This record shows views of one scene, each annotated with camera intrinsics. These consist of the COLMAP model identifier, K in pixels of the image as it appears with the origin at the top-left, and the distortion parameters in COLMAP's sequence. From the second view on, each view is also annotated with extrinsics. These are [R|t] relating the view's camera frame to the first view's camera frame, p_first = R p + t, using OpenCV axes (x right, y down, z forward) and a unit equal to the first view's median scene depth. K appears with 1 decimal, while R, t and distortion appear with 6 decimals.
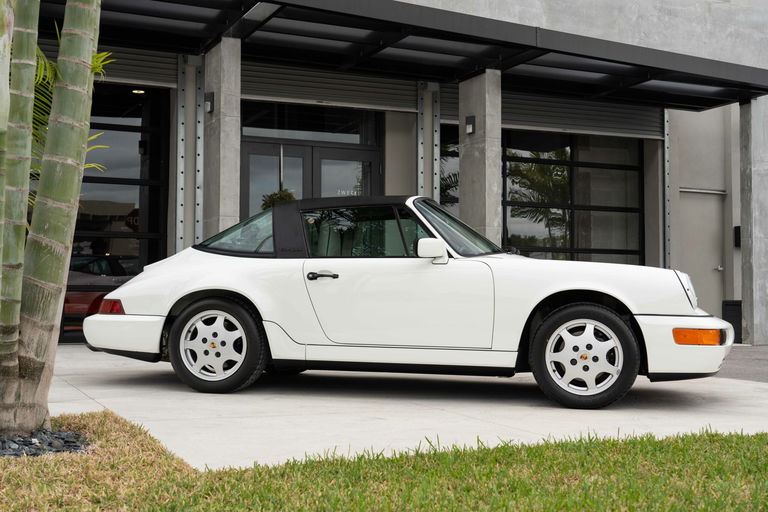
lens RADIAL K [[1000.0, 0, 383.1], [0, 1000.0, 250.9], [0, 0, 1]] dist [0.041516, 0.000000]
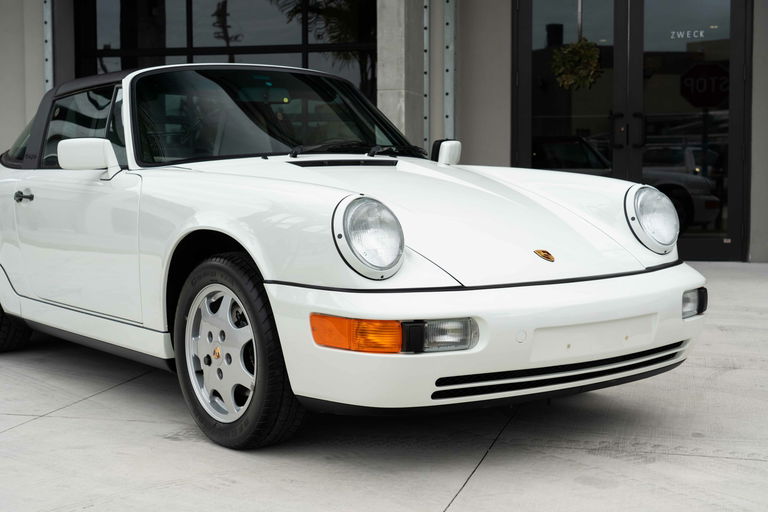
lens RADIAL K [[1193.1, 0, 385.9], [0, 1193.1, 258.0], [0, 0, 1]] dist [0.067726, 0.000000]
pose [[0.768644, 0.038178, -0.638536, 0.628567], [0.040090, 0.993380, 0.107652, -0.010915], [0.638419, -0.108345, 0.762025, 0.521532]]
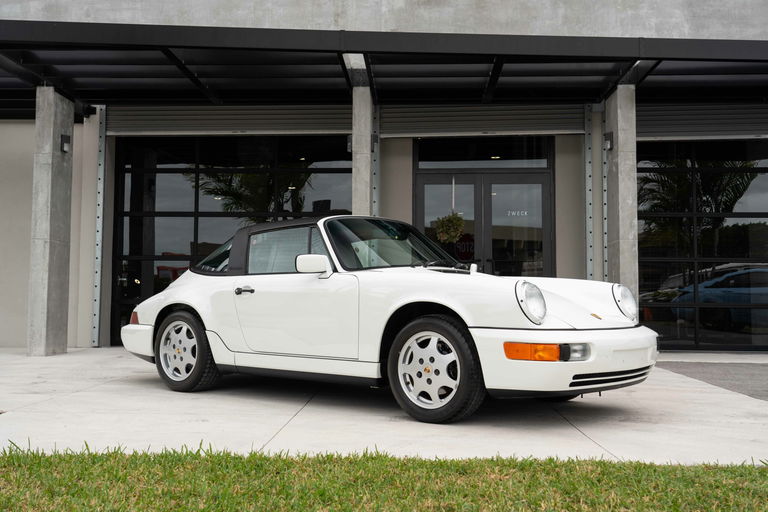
lens RADIAL K [[848.7, 0, 381.2], [0, 848.7, 256.2], [0, 0, 1]] dist [0.036348, 0.000000]
pose [[0.889127, -0.031269, -0.456590, 0.500879], [0.024007, 0.999476, -0.021698, 0.010000], [0.457030, 0.008331, 0.889412, 0.214386]]
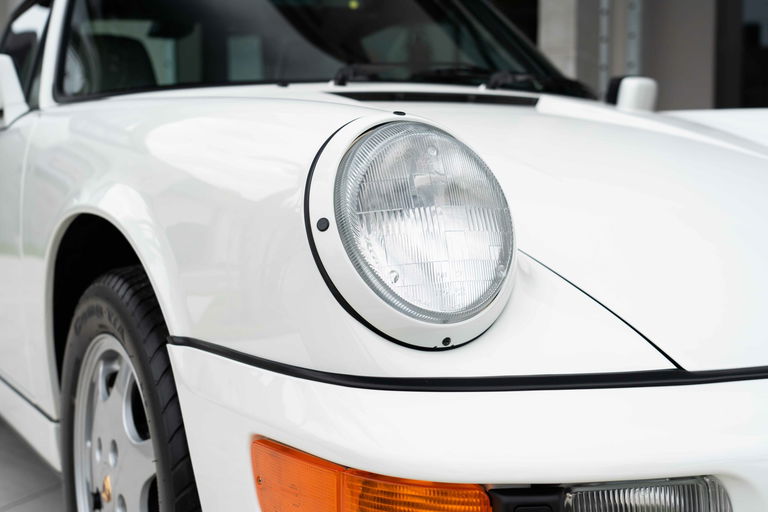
lens RADIAL K [[1133.8, 0, 383.5], [0, 1133.8, 226.5], [0, 0, 1]] dist [0.062620, 0.000000]
pose [[0.655892, 0.022839, -0.754509, 0.415754], [0.044860, 0.996596, 0.069164, 0.023829], [0.753521, -0.079212, 0.652635, 0.802524]]
